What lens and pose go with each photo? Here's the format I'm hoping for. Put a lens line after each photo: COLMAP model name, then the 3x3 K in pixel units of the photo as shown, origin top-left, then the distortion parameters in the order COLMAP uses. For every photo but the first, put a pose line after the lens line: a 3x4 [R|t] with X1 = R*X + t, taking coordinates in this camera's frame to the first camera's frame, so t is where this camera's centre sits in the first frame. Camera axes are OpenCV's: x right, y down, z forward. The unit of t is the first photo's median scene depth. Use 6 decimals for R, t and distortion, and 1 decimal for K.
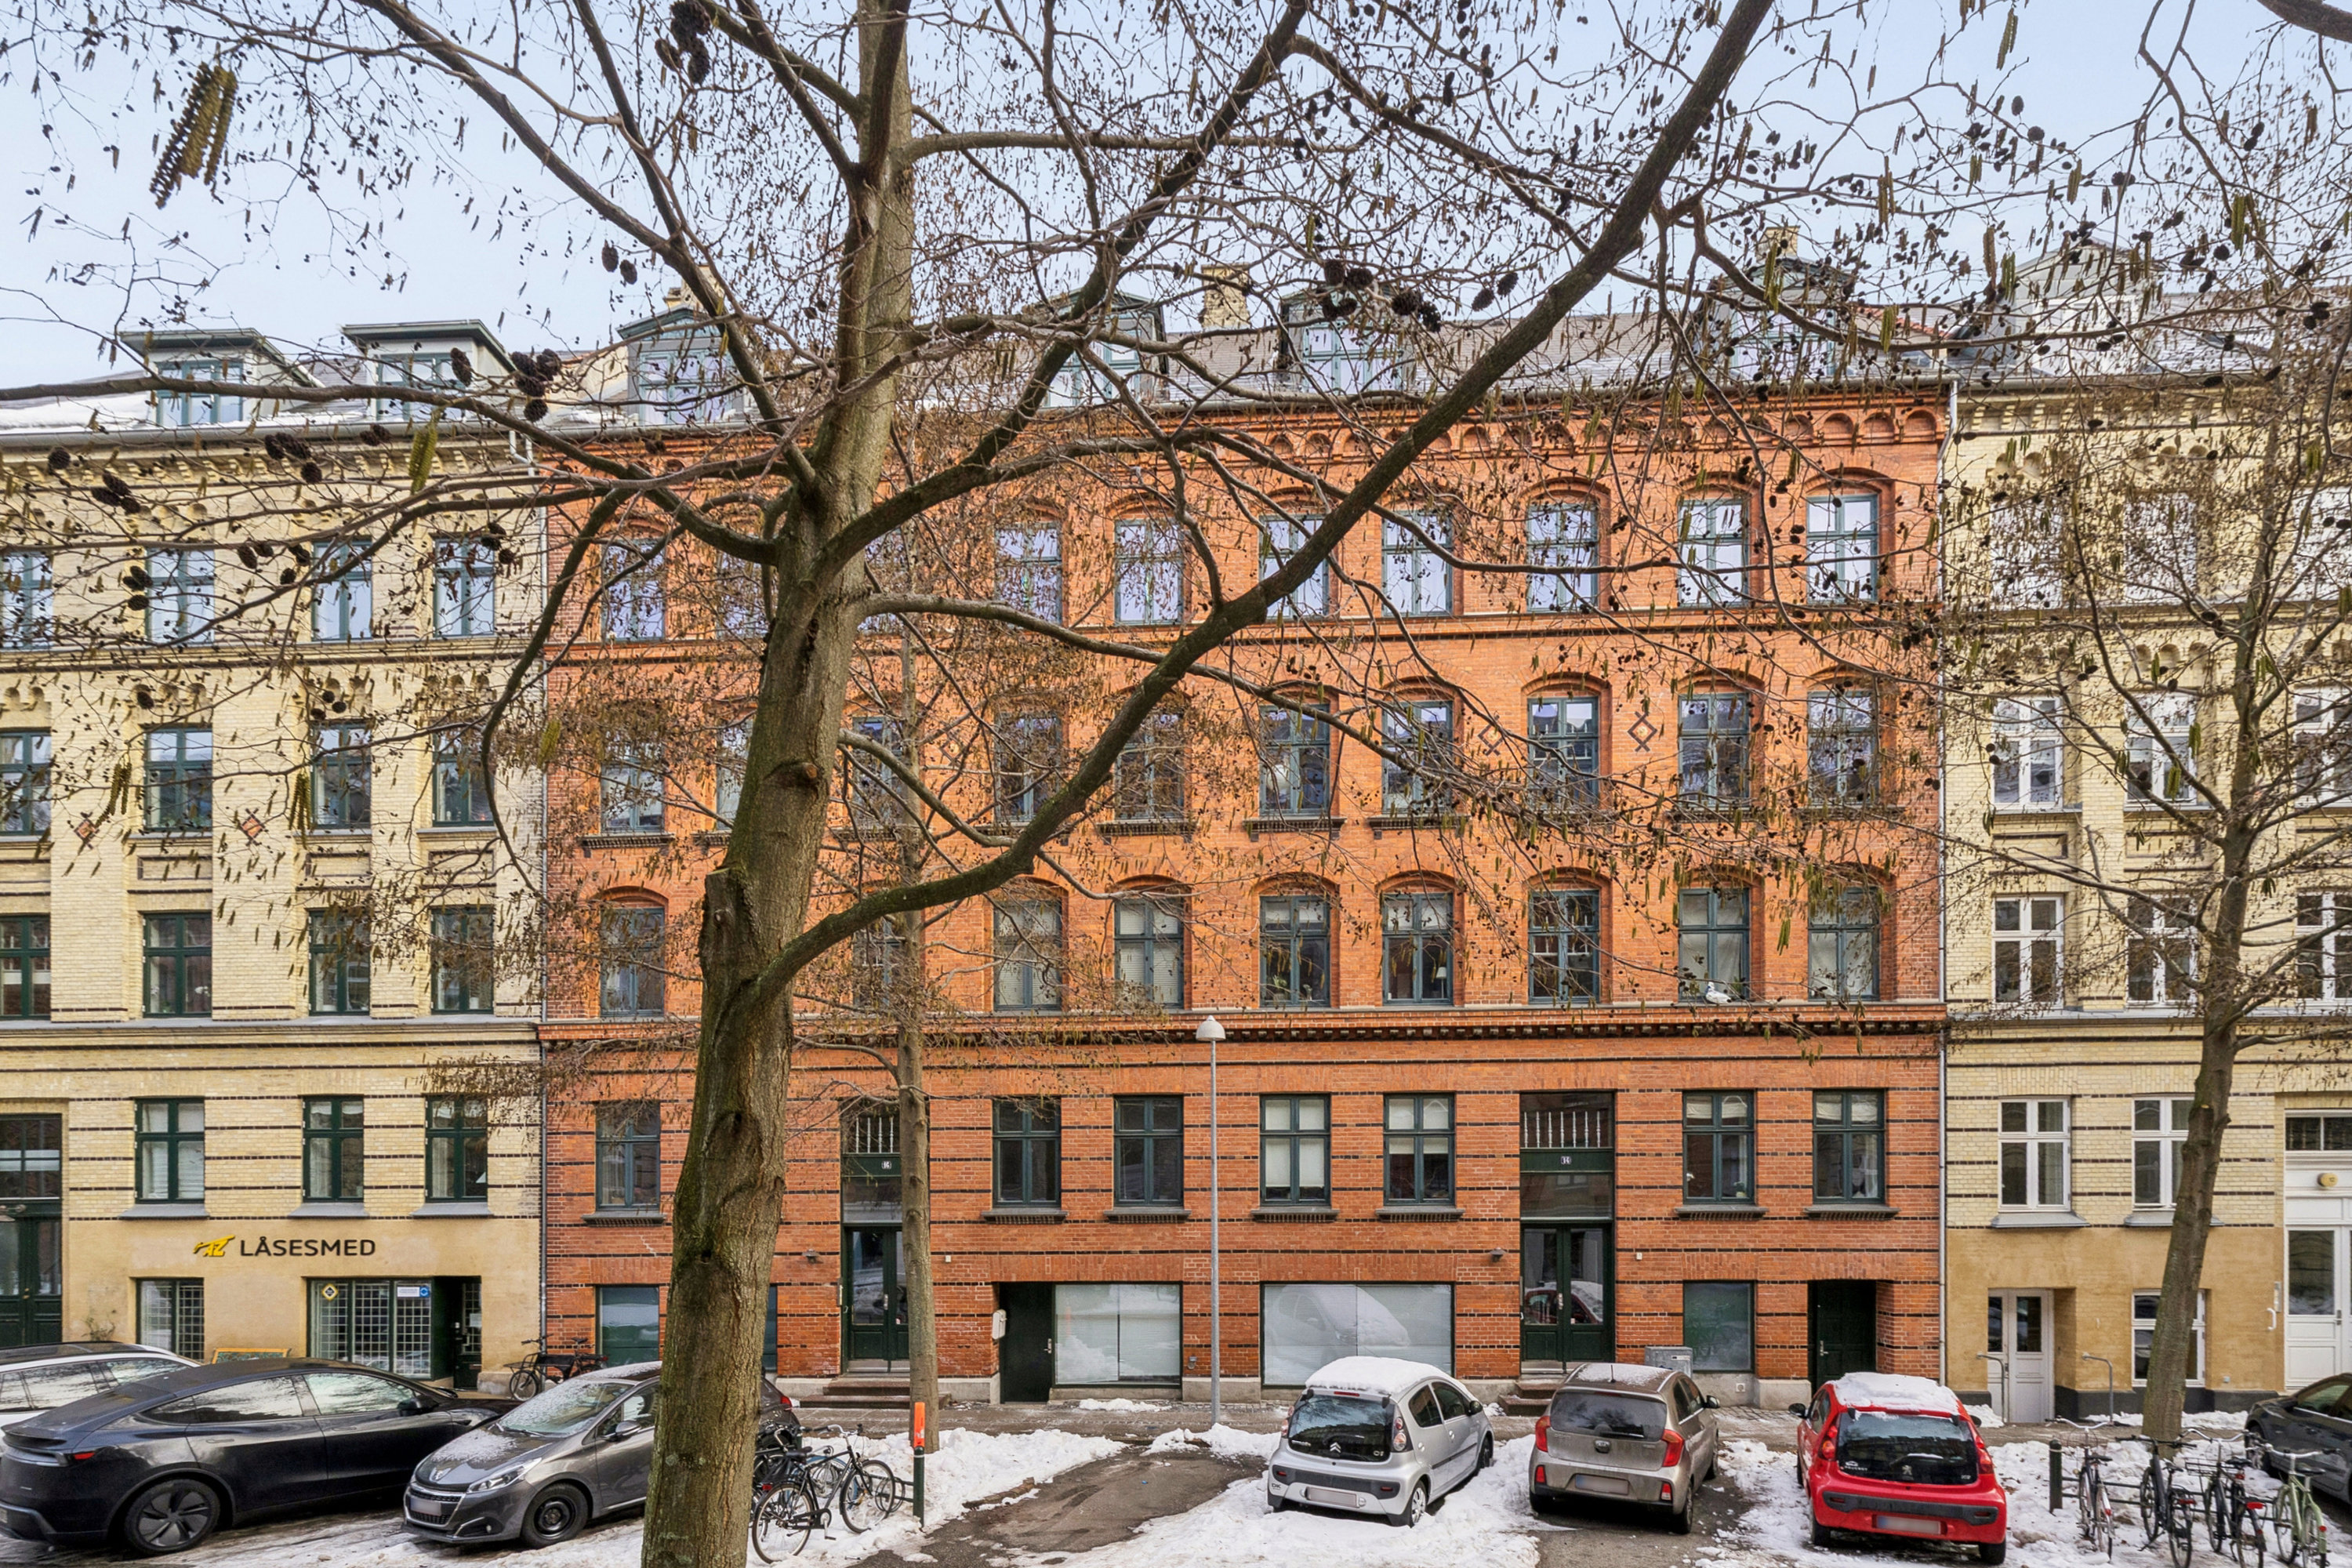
lens RADIAL K [[1063.6, 0, 1188.2], [0, 1063.6, 846.4], [0, 0, 1]] dist [0.001478, -0.000438]
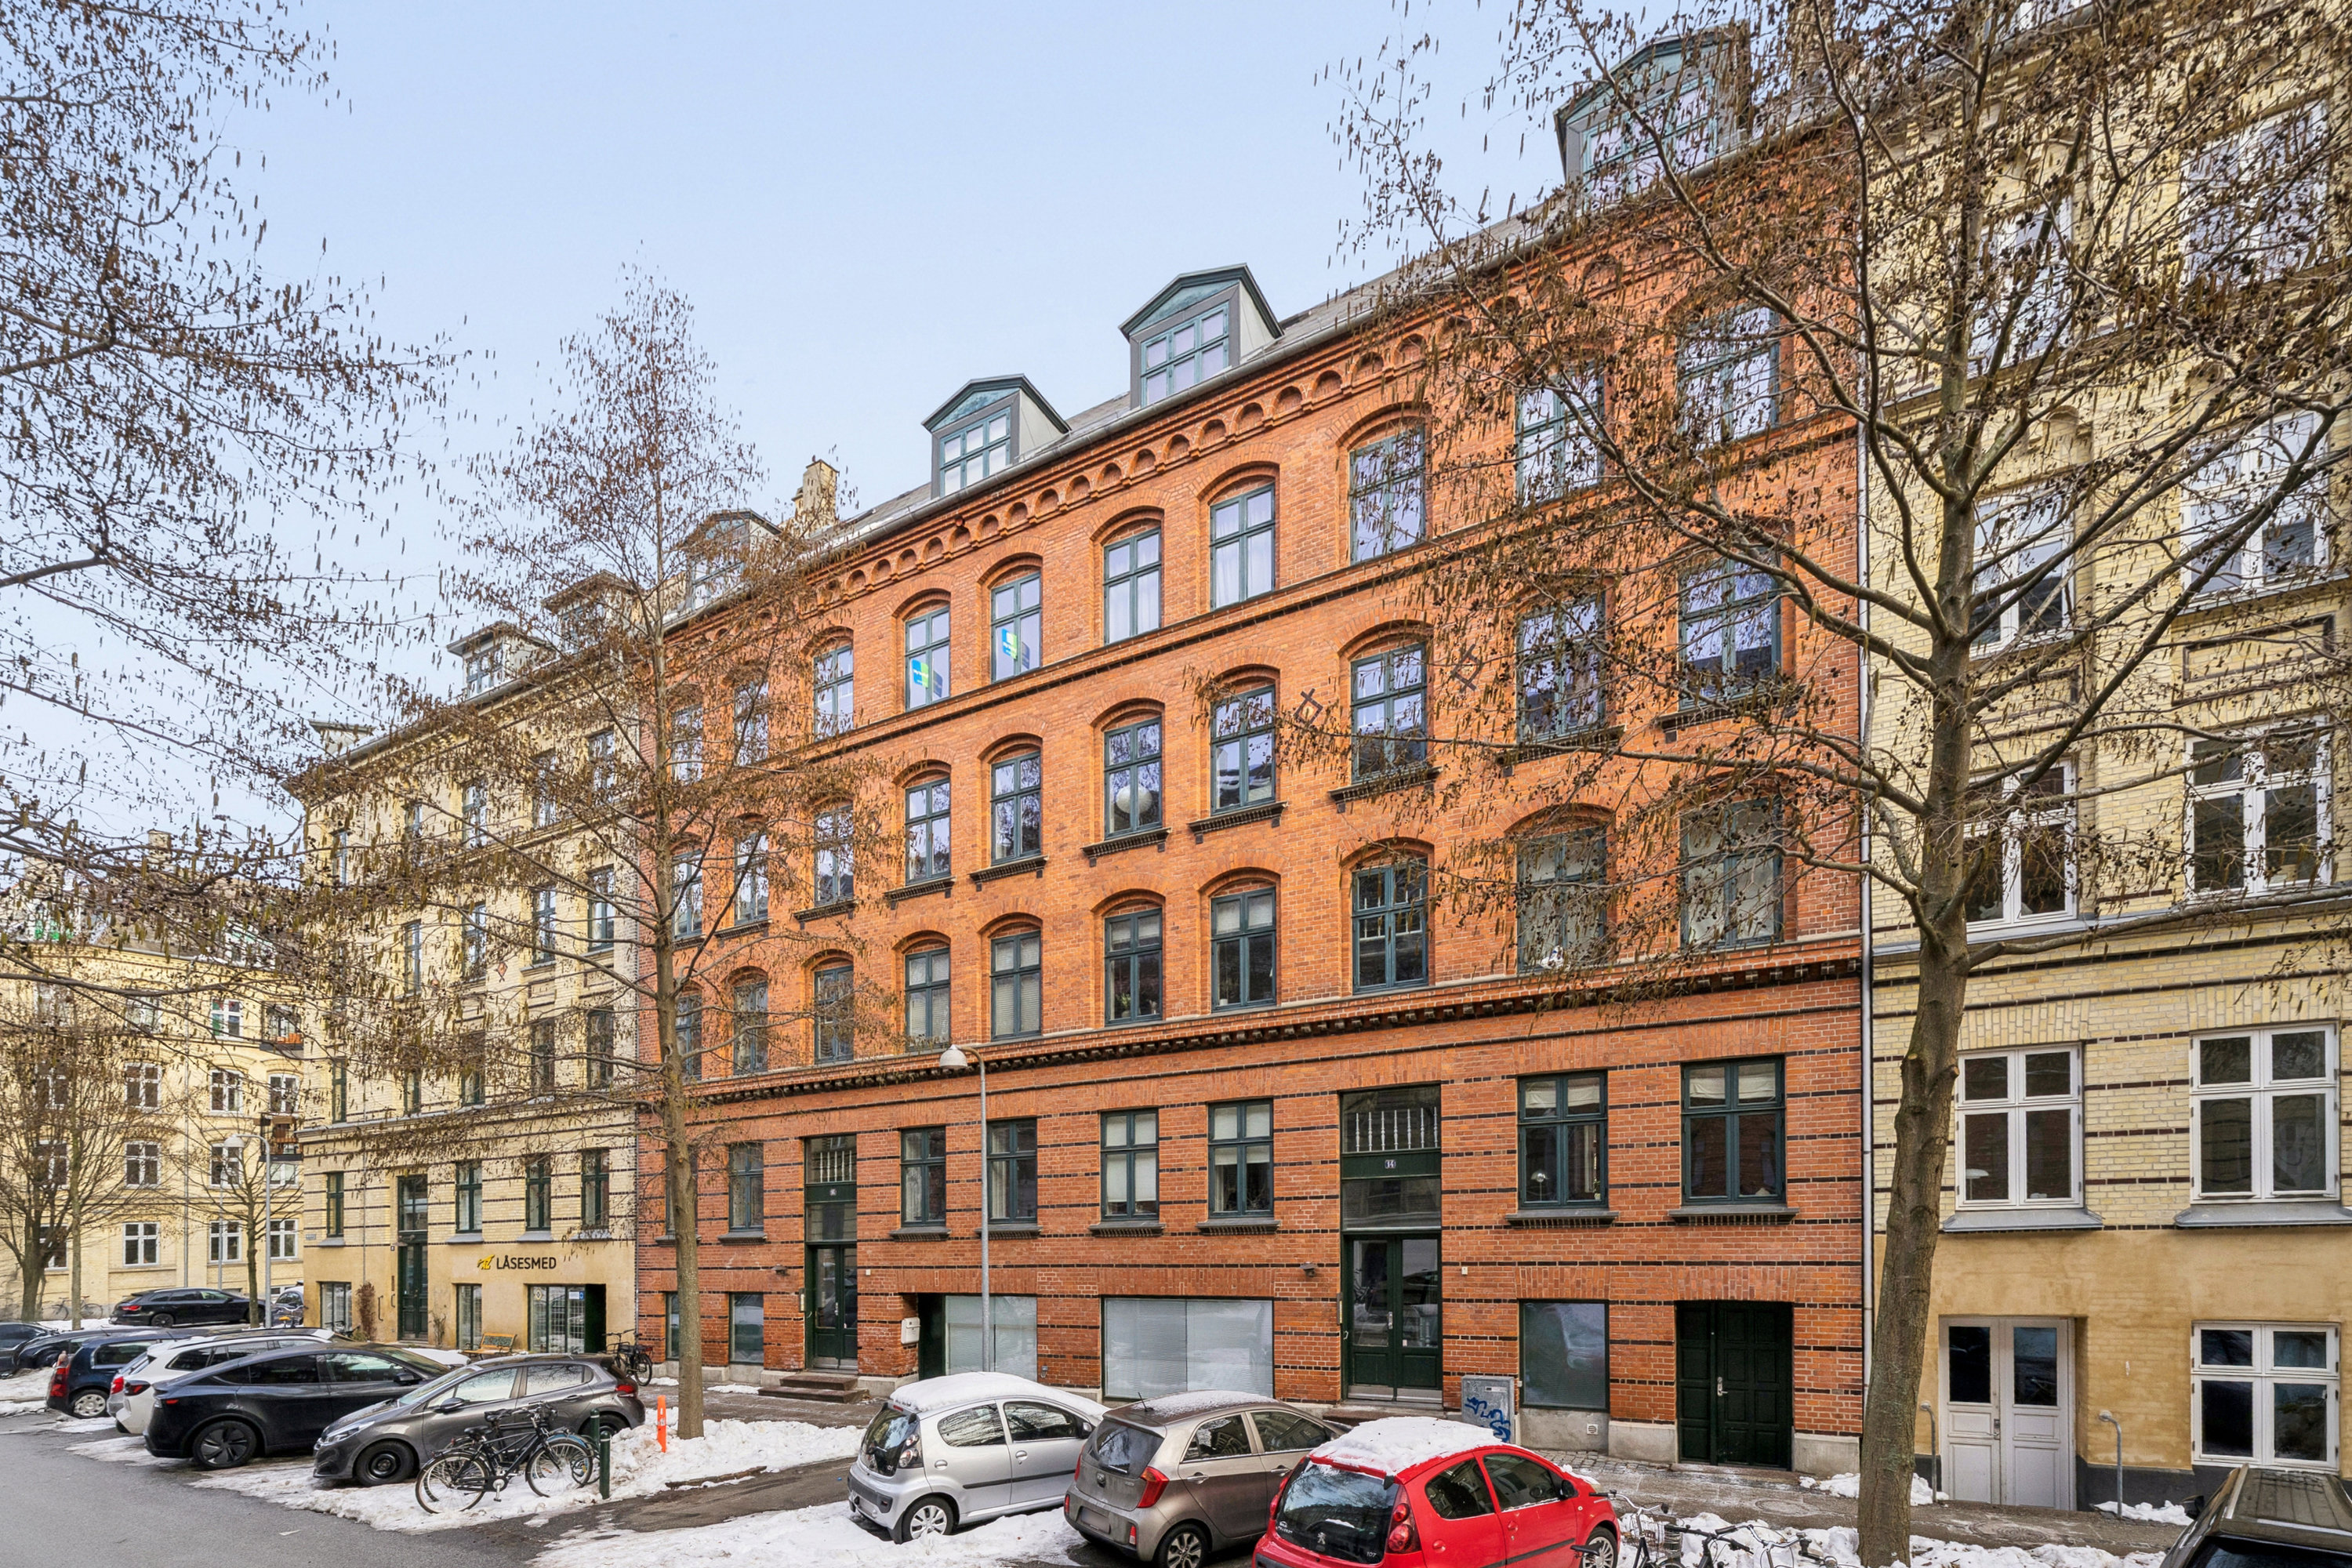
lens RADIAL K [[1050.8, 0, 1178.1], [0, 1050.8, 835.4], [0, 0, 1]] dist [-0.000486, -0.000093]
pose [[0.886788, -0.175612, -0.427514, 0.629765], [0.173956, 0.983802, -0.043284, 0.026686], [0.428190, -0.035985, 0.902972, 0.124025]]
